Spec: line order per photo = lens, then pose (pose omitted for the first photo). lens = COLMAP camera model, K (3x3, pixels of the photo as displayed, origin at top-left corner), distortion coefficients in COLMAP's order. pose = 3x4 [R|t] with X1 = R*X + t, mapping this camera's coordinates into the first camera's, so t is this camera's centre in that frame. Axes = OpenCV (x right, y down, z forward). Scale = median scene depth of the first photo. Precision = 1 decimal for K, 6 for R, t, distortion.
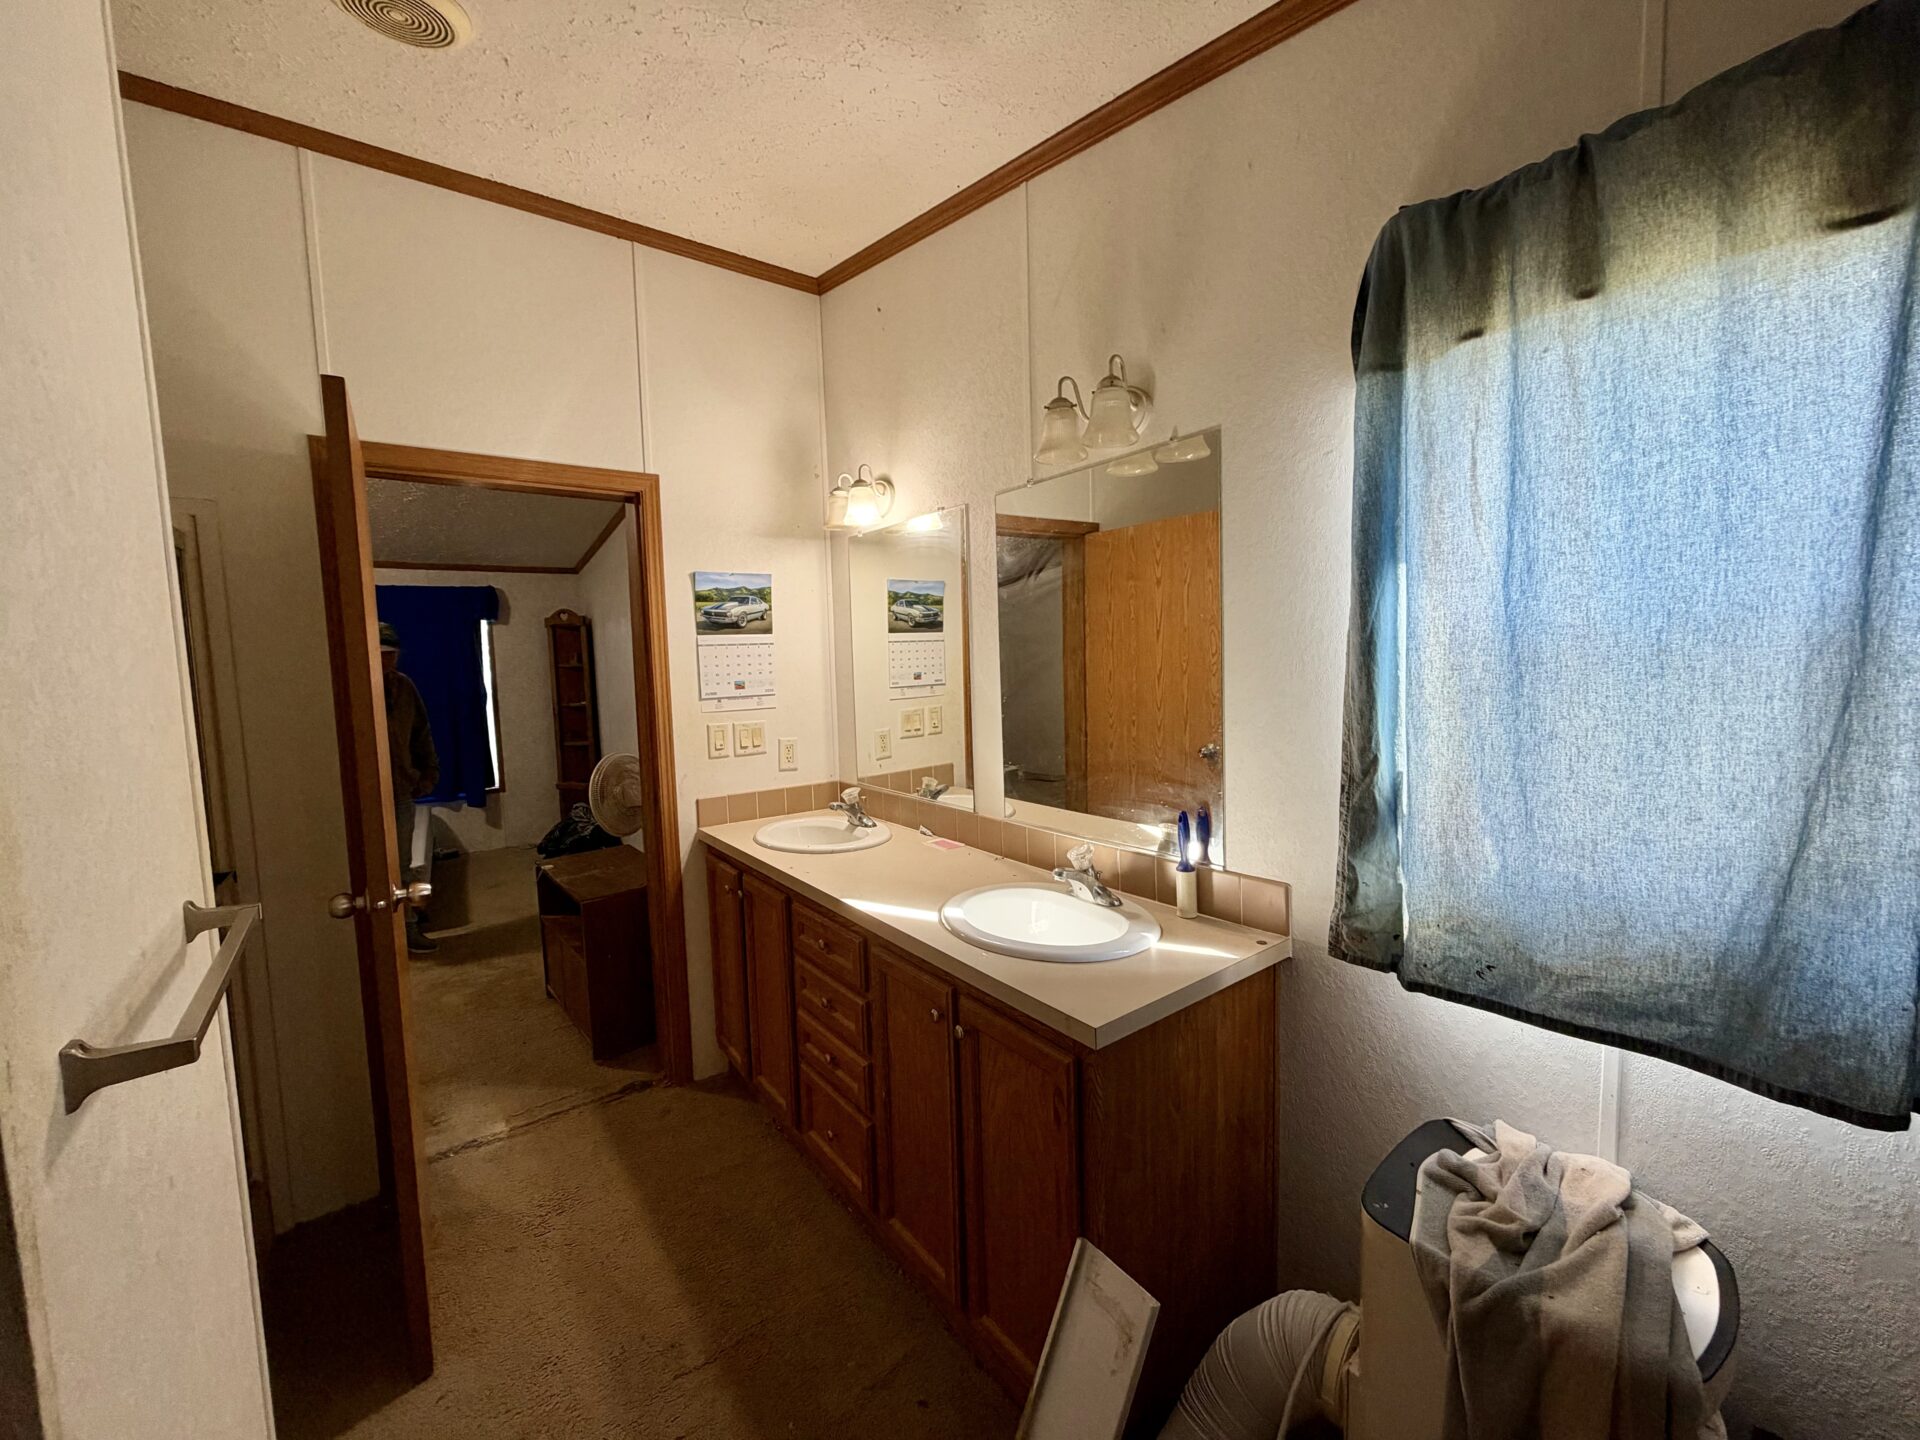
lens RADIAL K [[761.8, 0, 953.3], [0, 761.8, 719.0], [0, 0, 1]] dist [-0.002654, 0.000586]
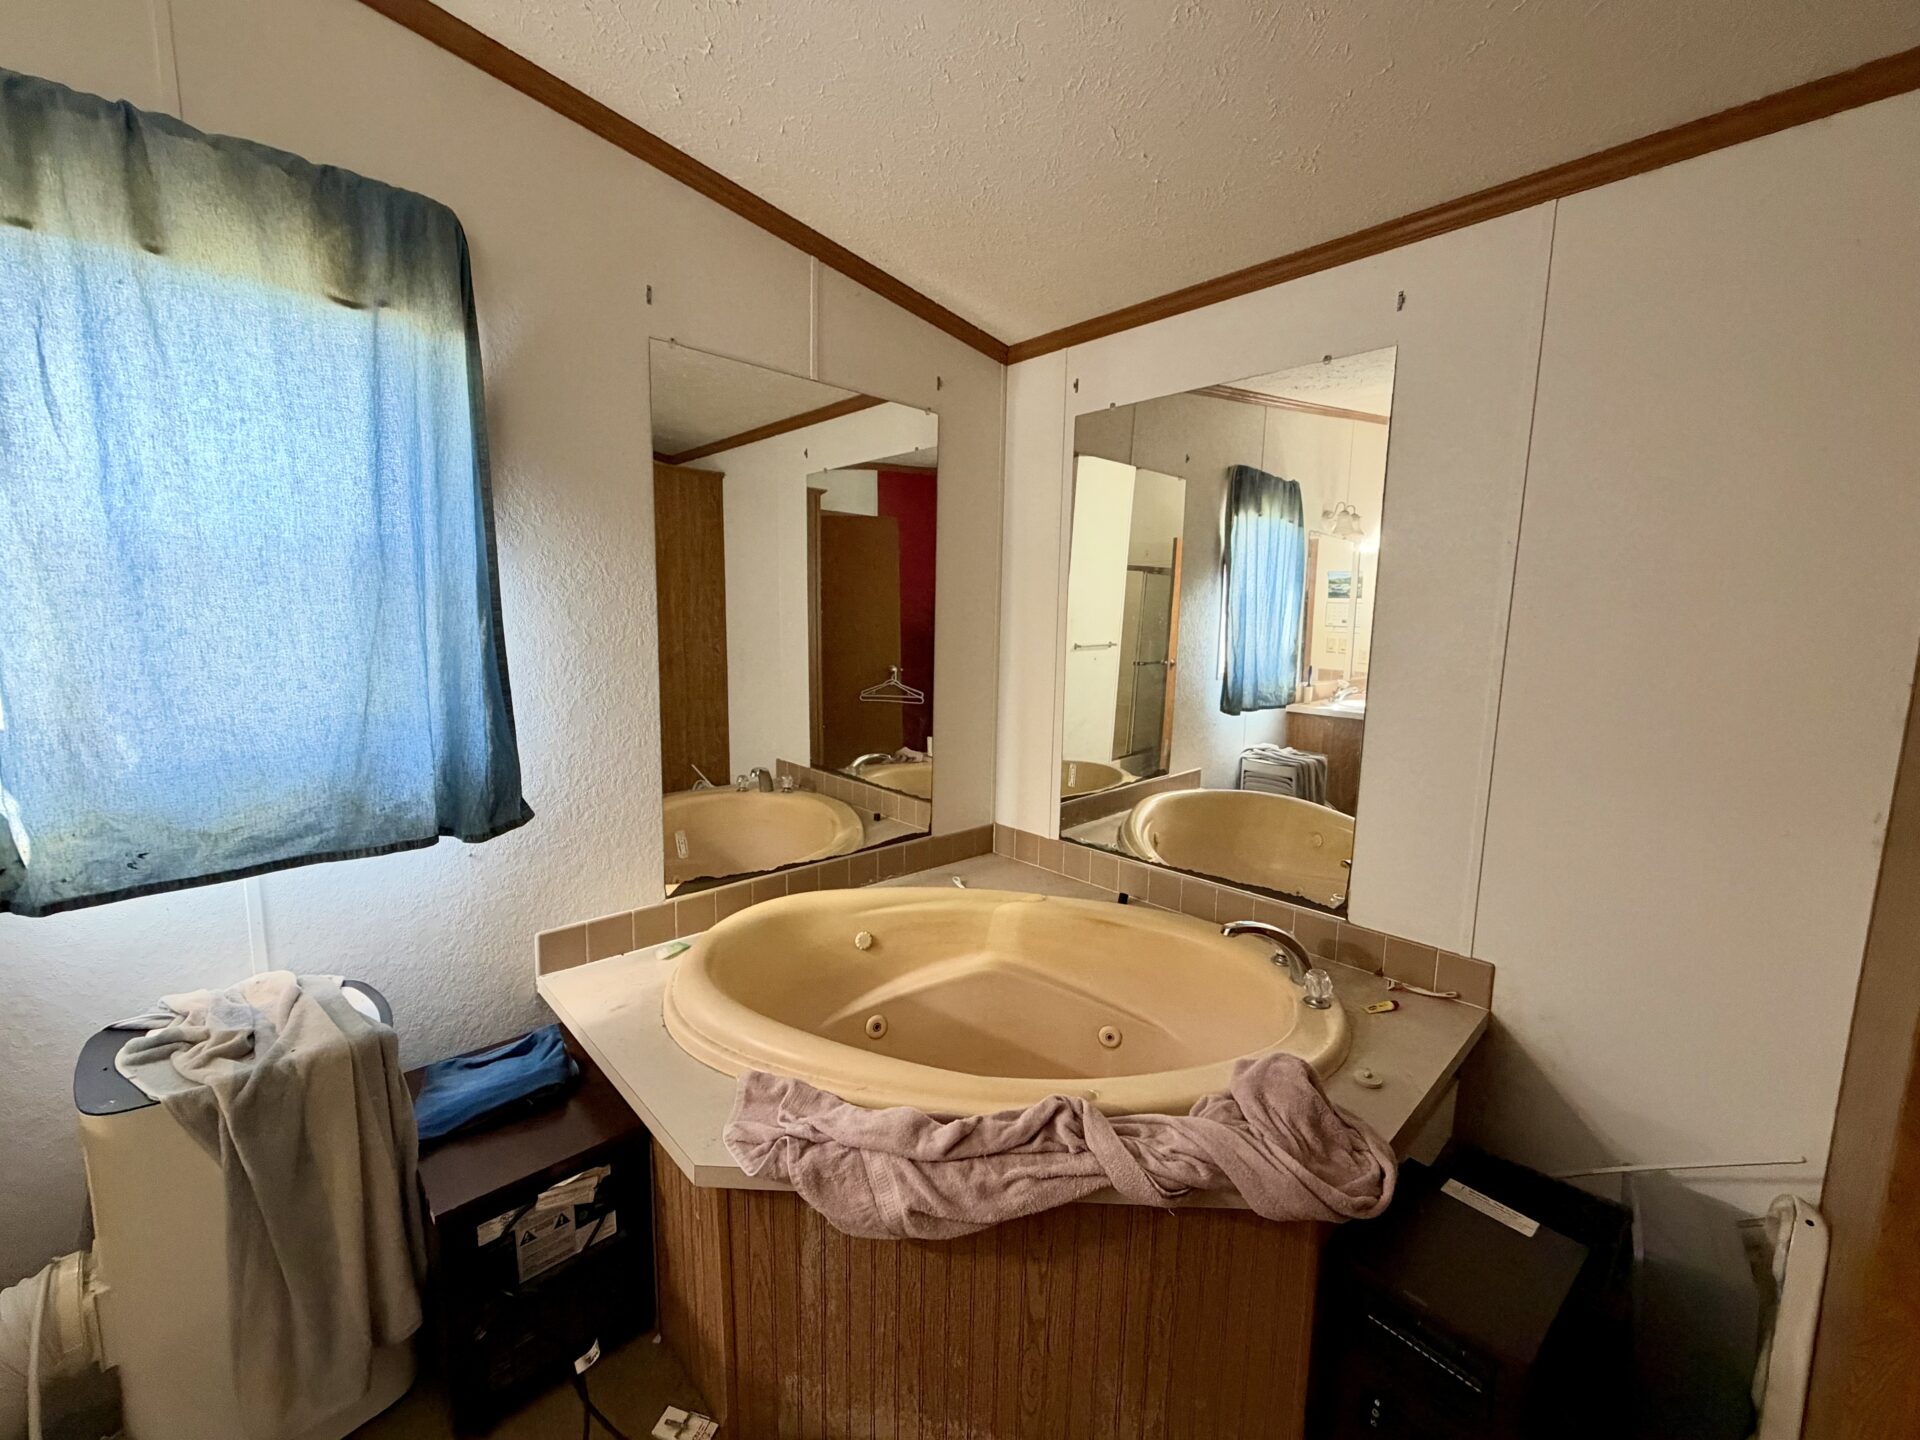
lens RADIAL K [[761.8, 0, 963.0], [0, 761.8, 715.8], [0, 0, 1]] dist [-0.002654, 0.000586]
pose [[-0.123652, -0.103013, 0.986964, -0.541094], [0.065473, 0.991583, 0.111697, 0.101208], [-0.990163, 0.078431, -0.115867, -0.039670]]
